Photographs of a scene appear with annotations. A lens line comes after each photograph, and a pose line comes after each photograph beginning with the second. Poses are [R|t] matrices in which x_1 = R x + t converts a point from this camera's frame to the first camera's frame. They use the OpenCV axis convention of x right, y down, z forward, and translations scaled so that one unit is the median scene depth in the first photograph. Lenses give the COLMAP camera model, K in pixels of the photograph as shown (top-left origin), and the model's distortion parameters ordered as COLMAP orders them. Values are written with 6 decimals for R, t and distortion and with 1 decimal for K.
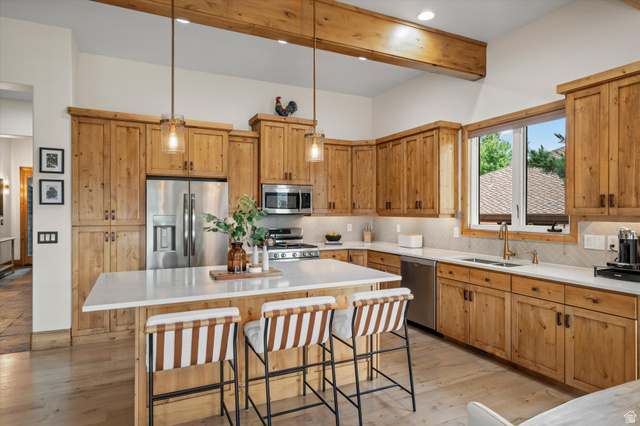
lens RADIAL K [[372.8, 0, 317.4], [0, 372.8, 211.0], [0, 0, 1]] dist [-0.000072, 0.001786]
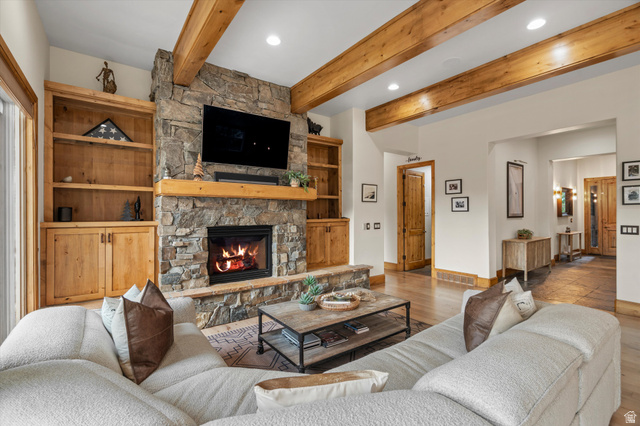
lens RADIAL K [[288.7, 0, 316.9], [0, 288.7, 213.9], [0, 0, 1]] dist [-0.009721, 0.002657]
pose [[0.180708, -0.004757, -0.983525, 0.061688], [0.003206, 0.999986, -0.004247, 0.014487], [0.983532, -0.002386, 0.180720, -0.241710]]
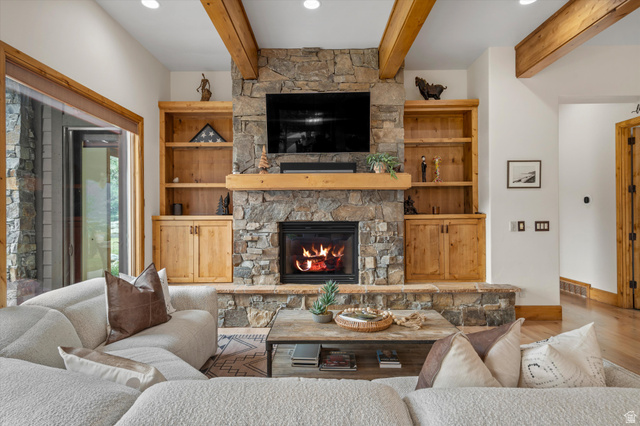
lens RADIAL K [[359.6, 0, 316.7], [0, 359.6, 213.2], [0, 0, 1]] dist [0.000823, 0.001713]
pose [[-0.445115, -0.002645, -0.895469, 0.015473], [0.005076, 0.999972, -0.005477, 0.031105], [0.895459, -0.006983, -0.445089, 0.164355]]
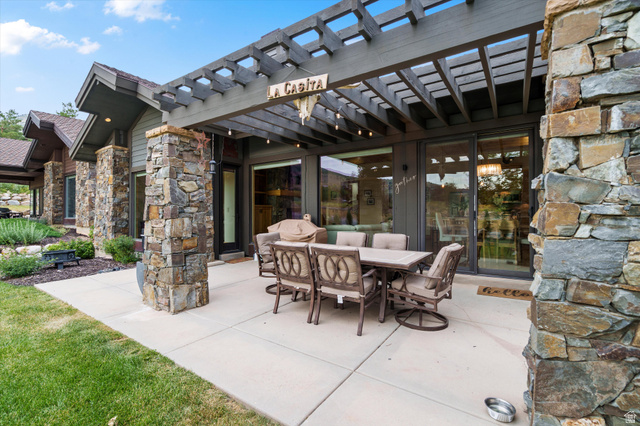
lens RADIAL K [[288.7, 0, 318.6], [0, 288.7, 211.5], [0, 0, 1]] dist [-0.009721, 0.002657]
pose [[0.490583, -0.009181, -0.871346, 1.252346], [0.000401, 0.999947, -0.010310, 0.098404], [0.871394, 0.004708, 0.490560, -1.336486]]
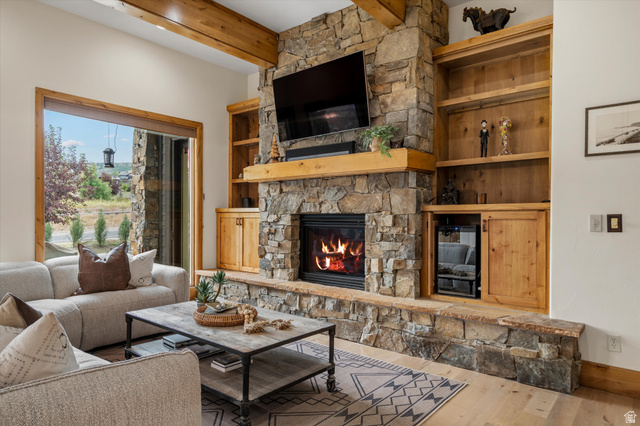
lens RADIAL K [[402.3, 0, 315.5], [0, 402.3, 221.1], [0, 0, 1]] dist [0.003396, 0.000159]
pose [[-0.912800, -0.003712, -0.408391, -0.492591], [-0.007091, 0.999952, 0.006760, 0.062473], [0.408346, 0.009066, -0.912782, 0.635251]]
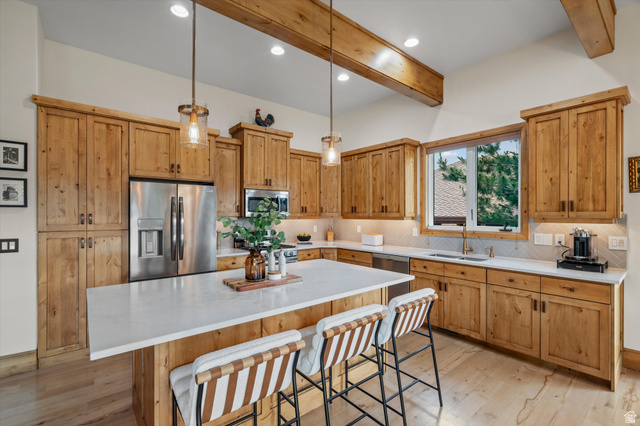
lens RADIAL K [[288.7, 0, 317.2], [0, 288.7, 214.3], [0, 0, 1]] dist [-0.009721, 0.002657]
pose [[0.973508, -0.000440, 0.228651, -0.167164], [0.000432, 1.000000, 0.000086, -0.000481], [-0.228651, 0.000015, 0.973508, 0.188414]]
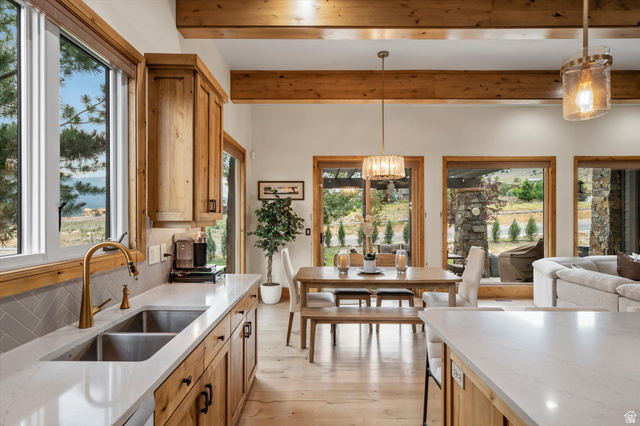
lens RADIAL K [[326.0, 0, 318.8], [0, 326.0, 215.9], [0, 0, 1]] dist [0.006829, -0.000385]
pose [[-0.898146, 0.000459, 0.439698, 0.089819], [-0.000004, 0.999999, -0.001053, 0.000752], [-0.439698, -0.000947, -0.898145, 1.166234]]
